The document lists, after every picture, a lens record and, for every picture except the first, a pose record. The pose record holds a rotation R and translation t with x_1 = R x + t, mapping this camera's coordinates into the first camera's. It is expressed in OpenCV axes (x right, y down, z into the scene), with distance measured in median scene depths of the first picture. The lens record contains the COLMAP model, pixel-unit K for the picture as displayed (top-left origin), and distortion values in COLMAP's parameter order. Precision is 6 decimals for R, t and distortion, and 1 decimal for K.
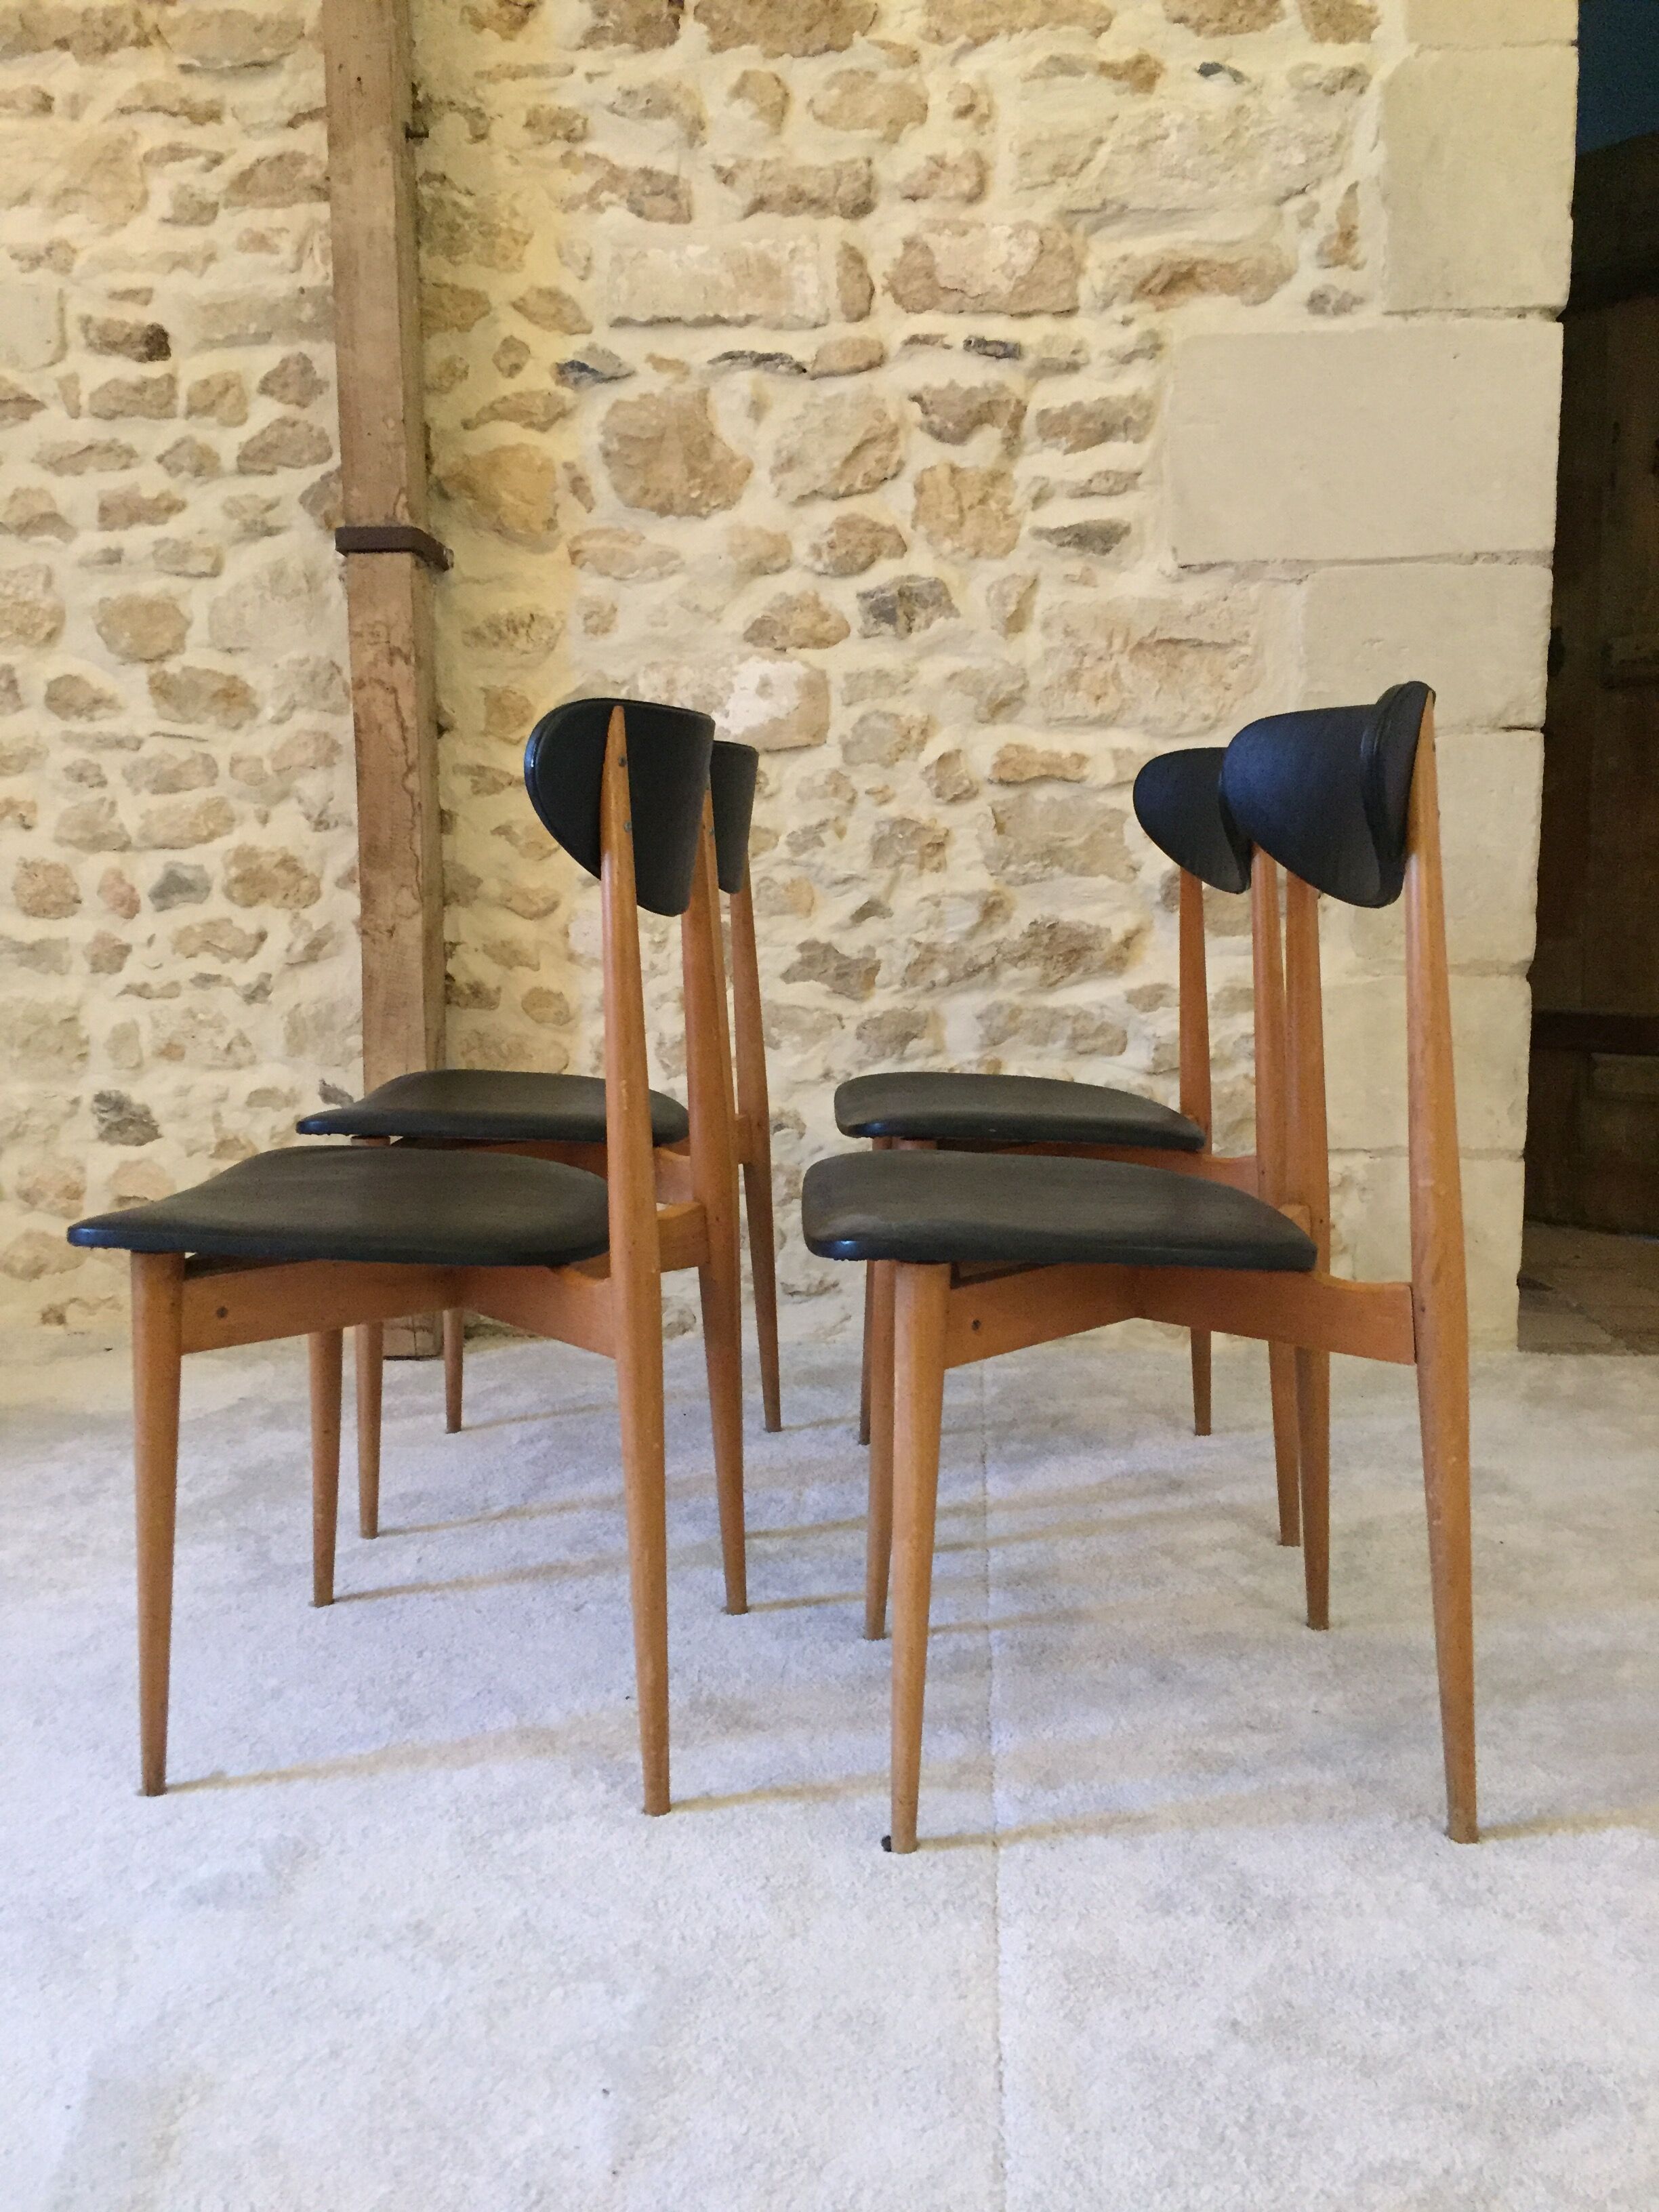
lens RADIAL K [[1900.2, 0, 829.5], [0, 1900.2, 1106.0], [0, 0, 1]] dist [0.096919, -0.138772]
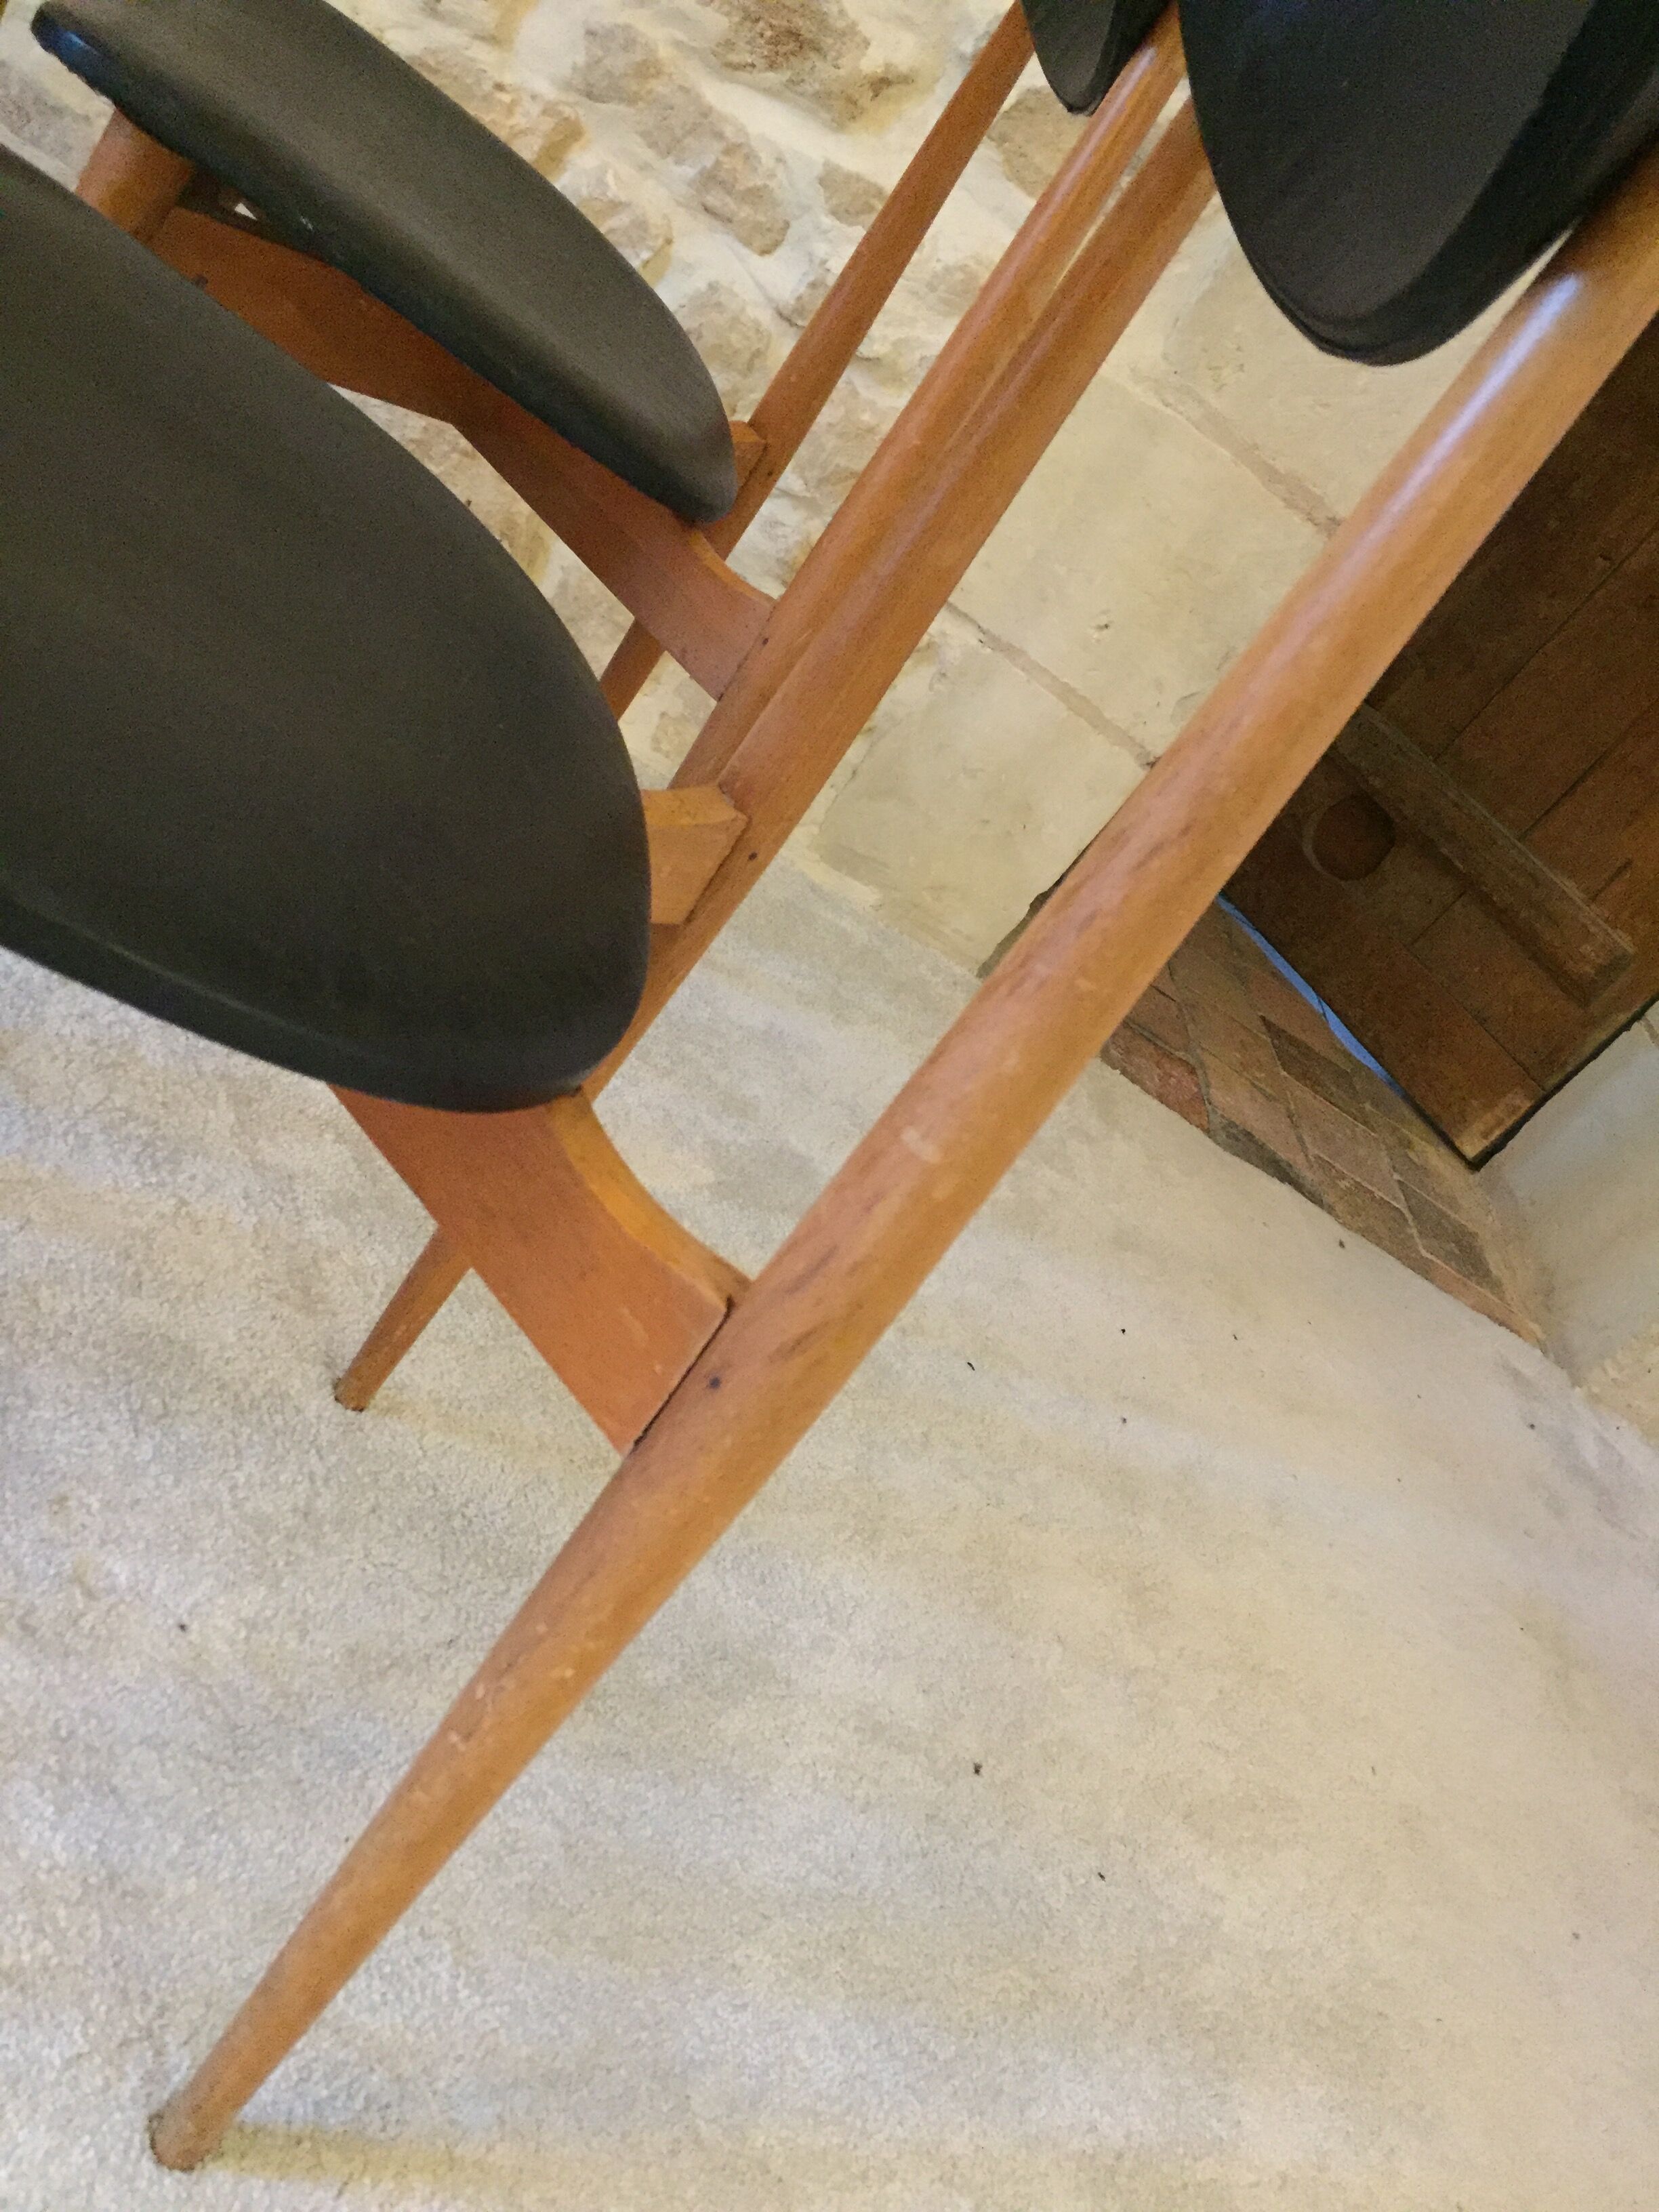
lens RADIAL K [[1900.2, 0, 829.5], [0, 1900.2, 1106.0], [0, 0, 1]] dist [0.096919, -0.138772]
pose [[0.805838, 0.477427, 0.350270, 0.088224], [-0.581452, 0.749871, 0.315606, -0.030701], [-0.111978, -0.457992, 0.881875, 0.354855]]
